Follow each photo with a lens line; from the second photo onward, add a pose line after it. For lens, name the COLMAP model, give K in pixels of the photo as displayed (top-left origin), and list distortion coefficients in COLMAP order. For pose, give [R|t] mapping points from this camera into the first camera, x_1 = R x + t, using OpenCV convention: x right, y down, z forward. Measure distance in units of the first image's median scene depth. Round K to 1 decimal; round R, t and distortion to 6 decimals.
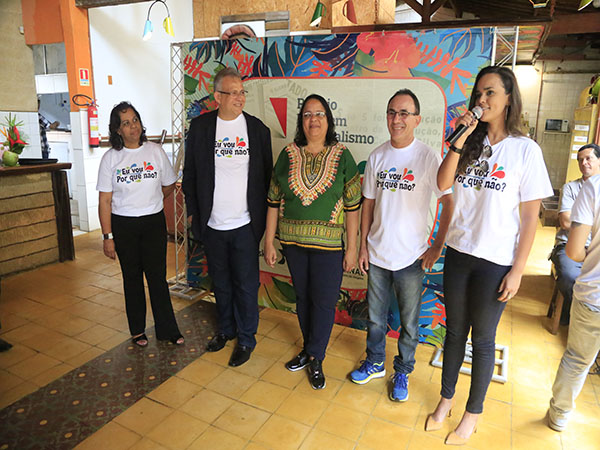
lens RADIAL K [[438.0, 0, 295.2], [0, 438.0, 222.2], [0, 0, 1]] dist [-0.100808, 0.000571]
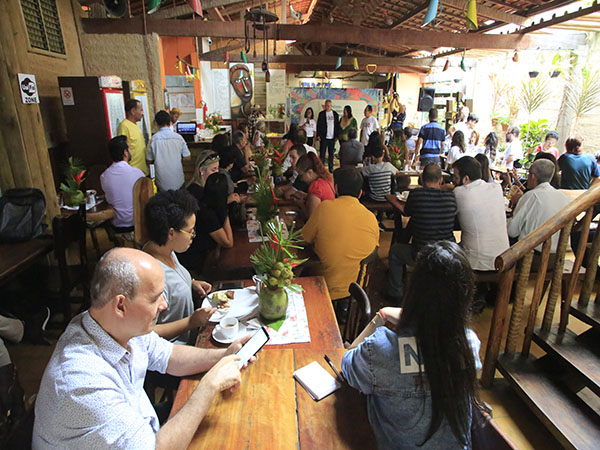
lens RADIAL K [[368.3, 0, 294.0], [0, 368.3, 222.5], [0, 0, 1]] dist [-0.042130, 0.011159]
pose [[0.851666, -0.180803, 0.491910, -1.951781], [0.137194, 0.982790, 0.123697, 0.267691], [-0.505809, -0.037861, 0.861814, -1.561698]]
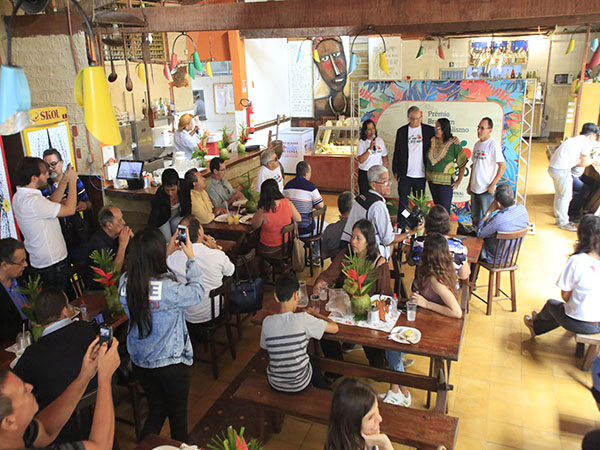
lens RADIAL K [[525.9, 0, 297.5], [0, 525.9, 212.6], [0, 0, 1]] dist [-0.002397, -0.003230]
pose [[0.994480, -0.085173, 0.061270, -0.788244], [0.081113, 0.994520, 0.065954, -0.022800], [-0.066552, -0.060620, 0.995940, -1.433837]]
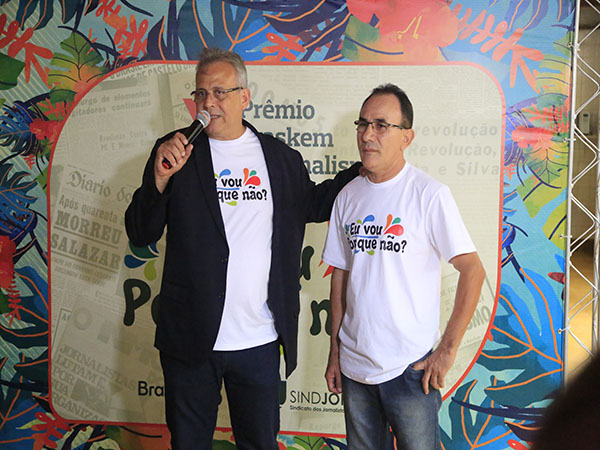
lens RADIAL K [[808.0, 0, 305.4], [0, 808.0, 219.4], [0, 0, 1]] dist [0.137852, 0.000000]
pose [[0.945333, -0.051873, 0.321954, -0.255403], [0.093455, 0.988952, -0.115067, -0.003563], [-0.312428, 0.138864, 0.939737, 0.010154]]
